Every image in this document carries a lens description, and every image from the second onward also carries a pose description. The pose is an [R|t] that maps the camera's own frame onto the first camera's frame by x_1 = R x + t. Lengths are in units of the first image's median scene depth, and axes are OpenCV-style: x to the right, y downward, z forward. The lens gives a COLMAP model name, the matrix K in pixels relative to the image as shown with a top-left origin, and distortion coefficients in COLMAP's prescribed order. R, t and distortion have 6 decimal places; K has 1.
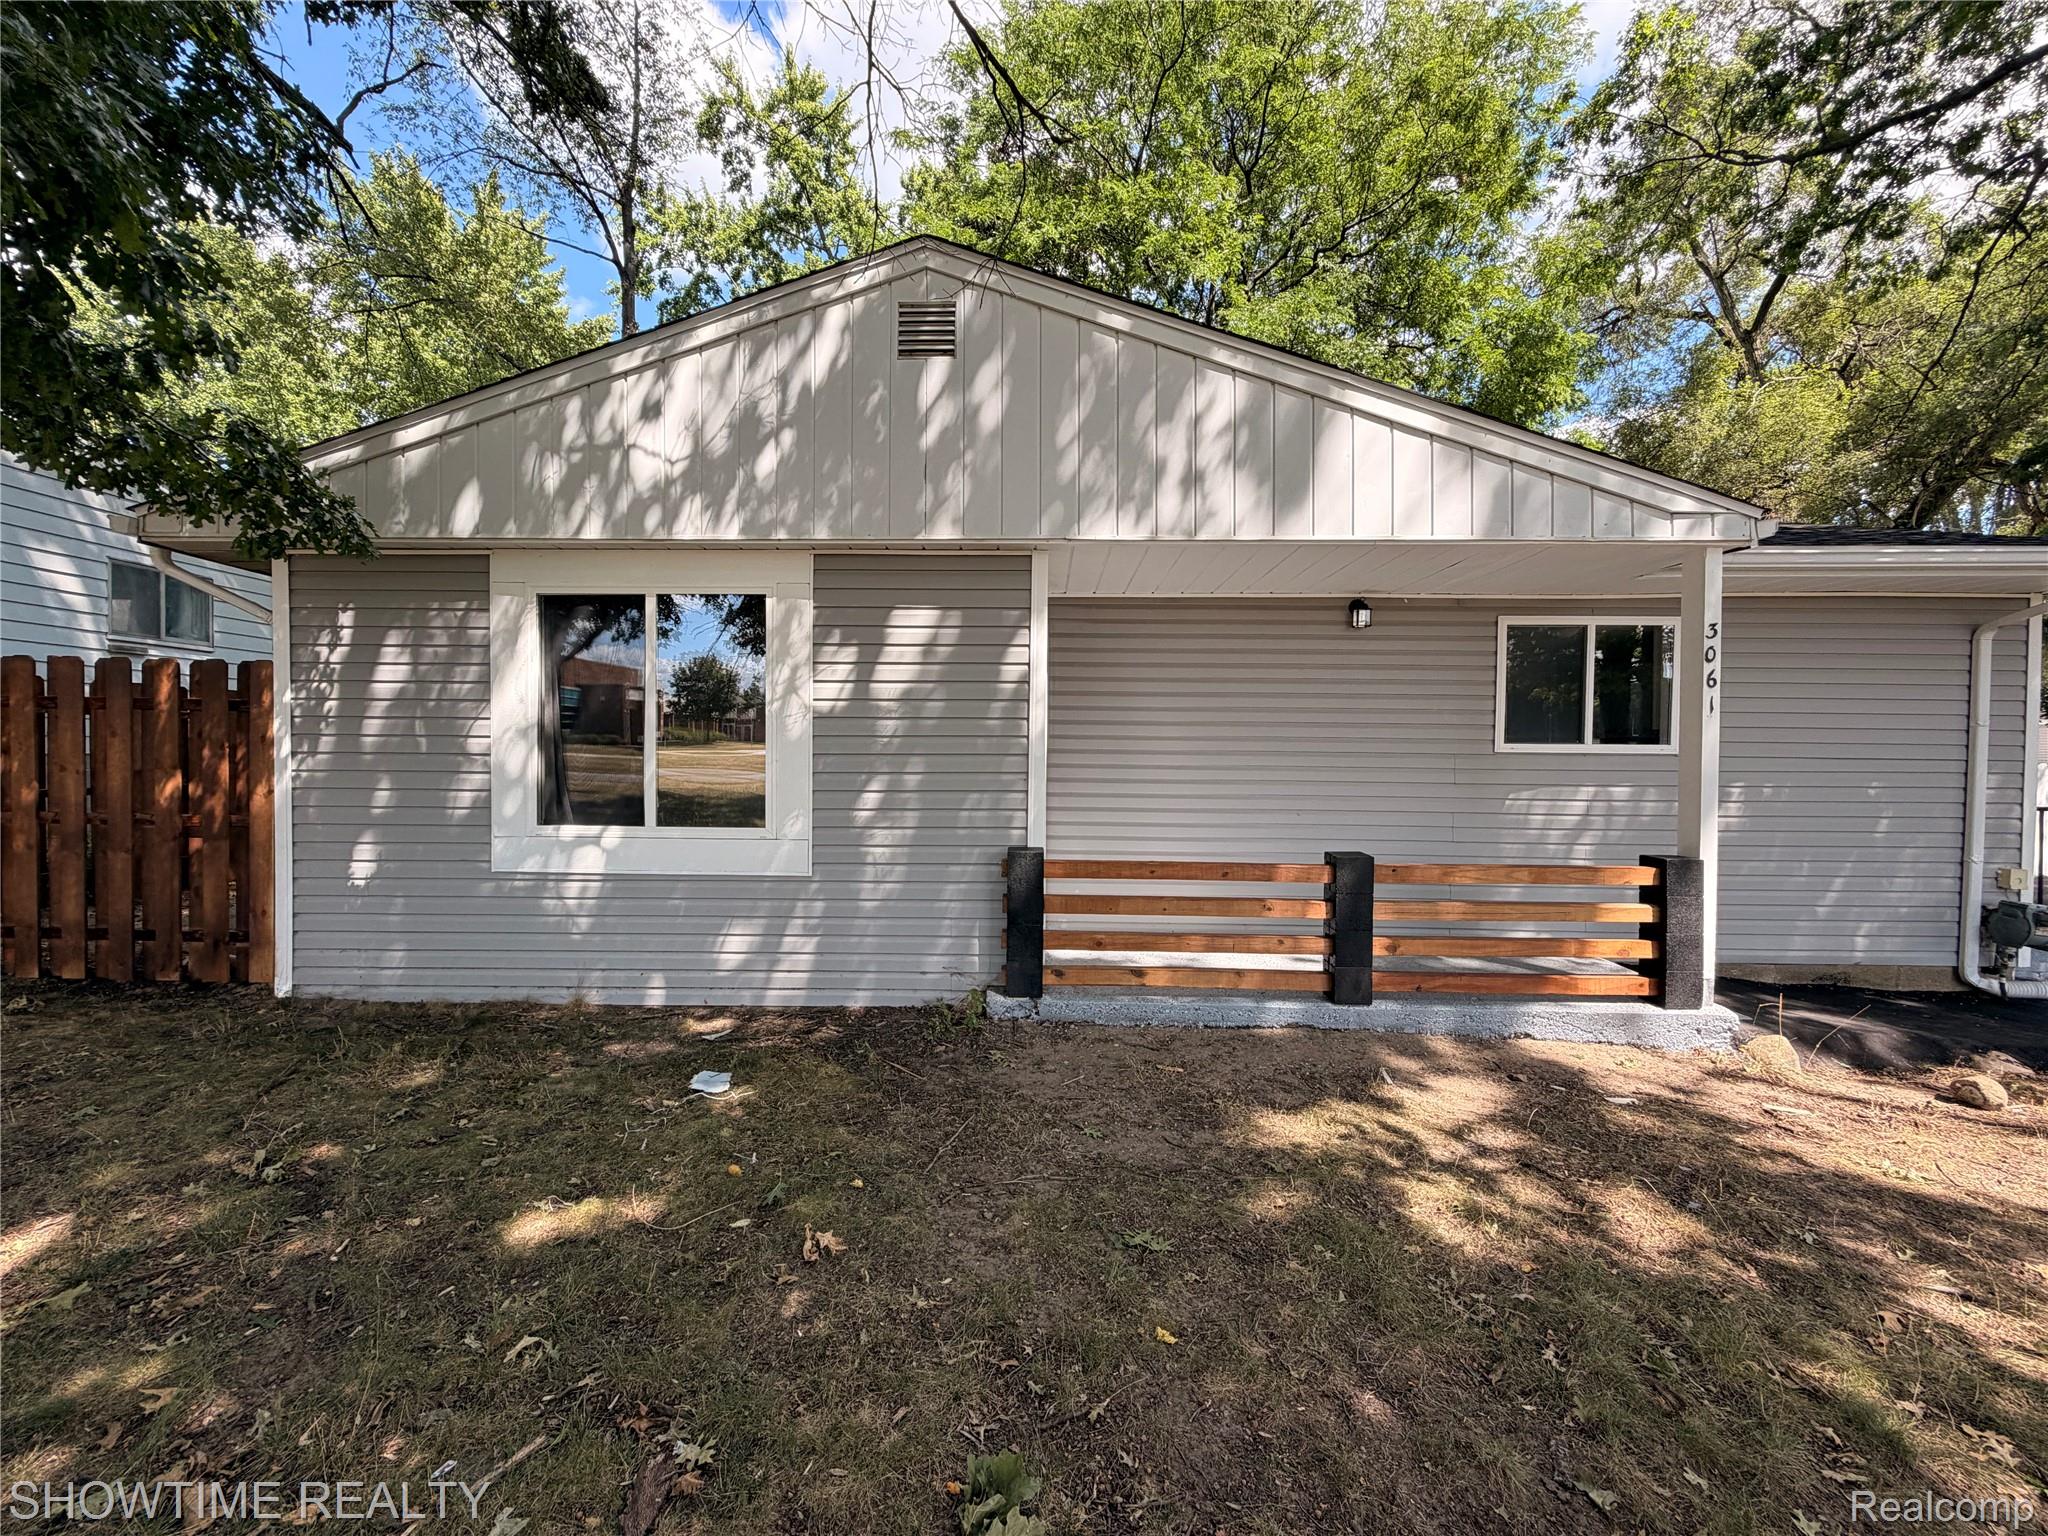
lens RADIAL K [[806.7, 0, 1023.7], [0, 806.7, 768.6], [0, 0, 1]] dist [-0.000525, 0.000403]
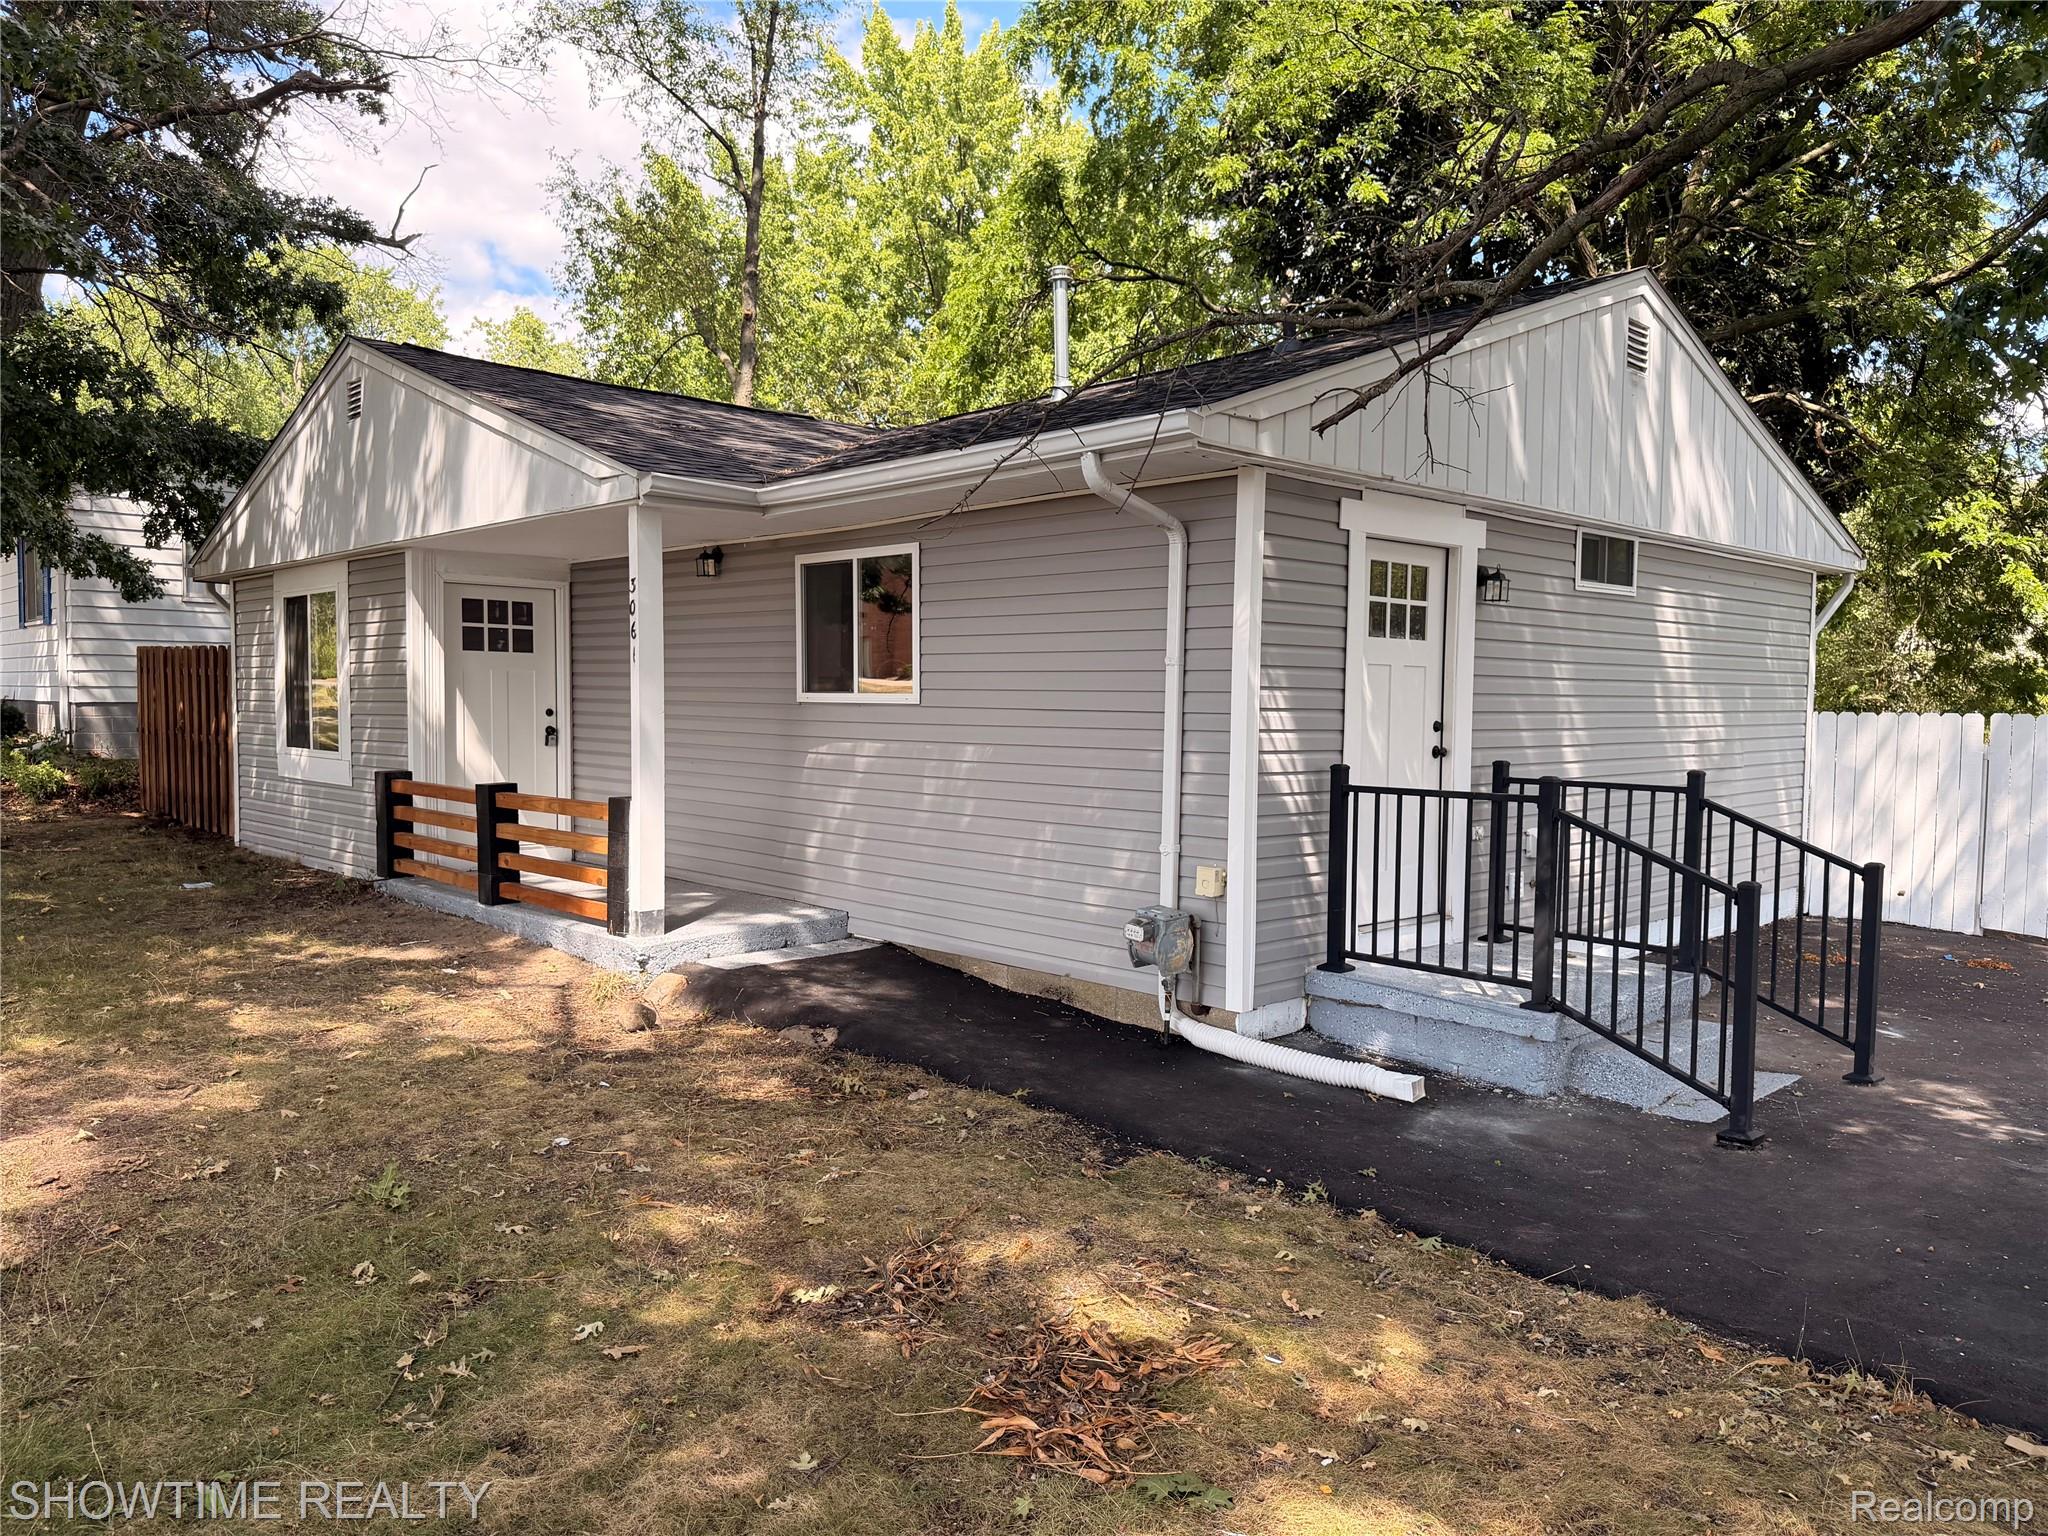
lens RADIAL K [[1438.2, 0, 1036.8], [0, 1438.2, 771.5], [0, 0, 1]] dist [0.047781, -0.002883]
pose [[0.717967, 0.033138, -0.695288, 2.417231], [-0.021767, 0.999446, 0.025157, 0.015046], [0.695737, -0.002928, 0.718291, 0.001505]]
